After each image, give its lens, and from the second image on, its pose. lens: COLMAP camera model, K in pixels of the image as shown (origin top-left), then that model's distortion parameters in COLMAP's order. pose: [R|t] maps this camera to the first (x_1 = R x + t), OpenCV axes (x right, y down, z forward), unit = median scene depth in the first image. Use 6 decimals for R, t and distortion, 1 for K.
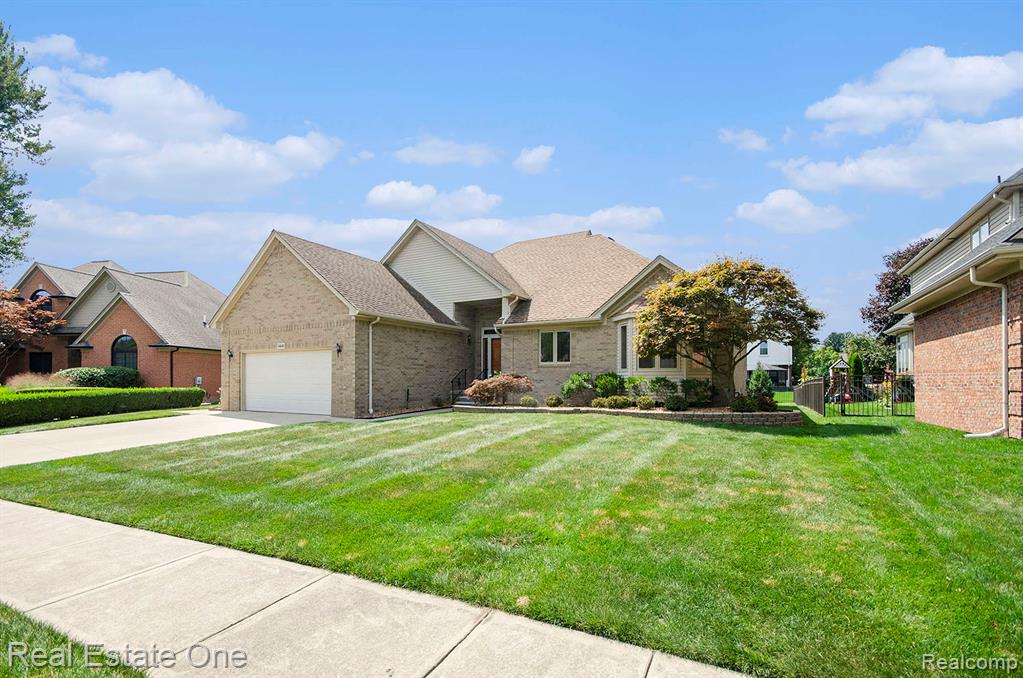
lens RADIAL K [[466.6, 0, 511.8], [0, 466.6, 385.1], [0, 0, 1]] dist [0.000988, -0.000047]
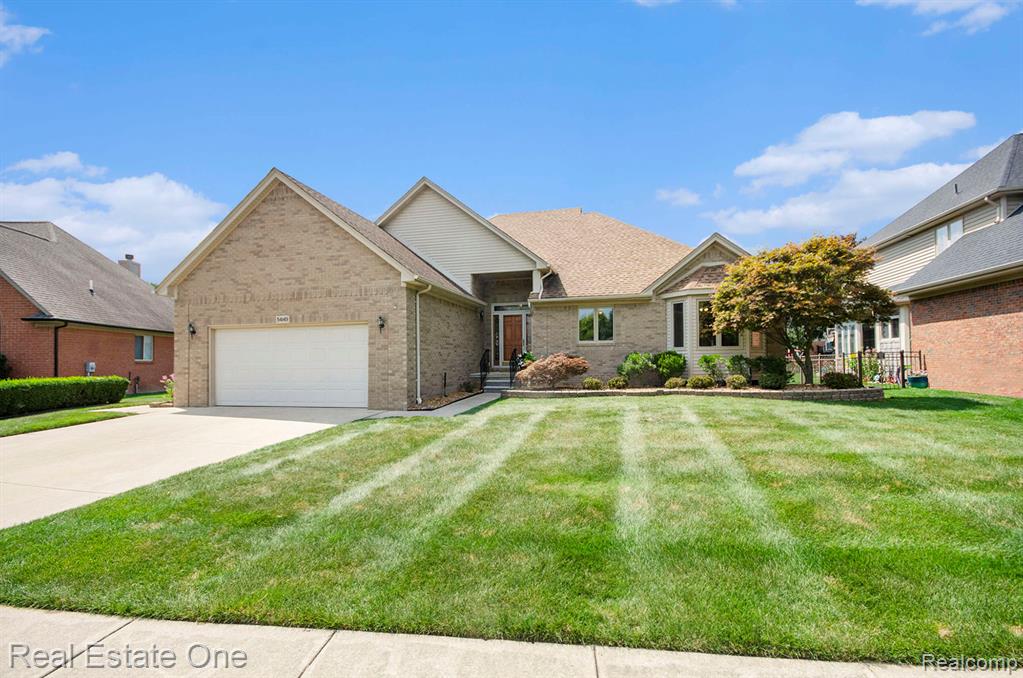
lens RADIAL K [[436.7, 0, 395.8], [0, 436.7, 360.7], [0, 0, 1]] dist [0.001469, -0.000544]
pose [[0.961693, -0.010197, 0.273939, -0.512058], [0.015659, 0.999720, -0.017759, -0.000375], [-0.273681, 0.021368, 0.961583, 0.260328]]
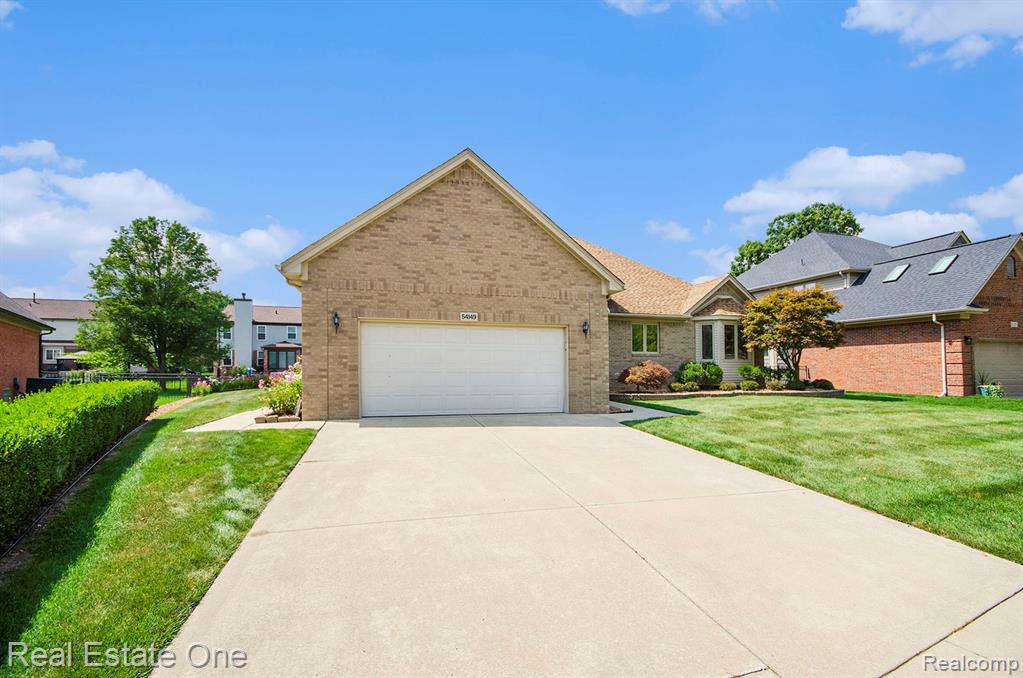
lens RADIAL K [[438.1, 0, 541.5], [0, 438.1, 359.3], [0, 0, 1]] dist [-0.003261, -0.000144]
pose [[0.714482, 0.018062, 0.699421, -0.872427], [0.004503, 0.999527, -0.030413, -0.001412], [-0.699639, 0.024879, 0.714063, 0.468617]]
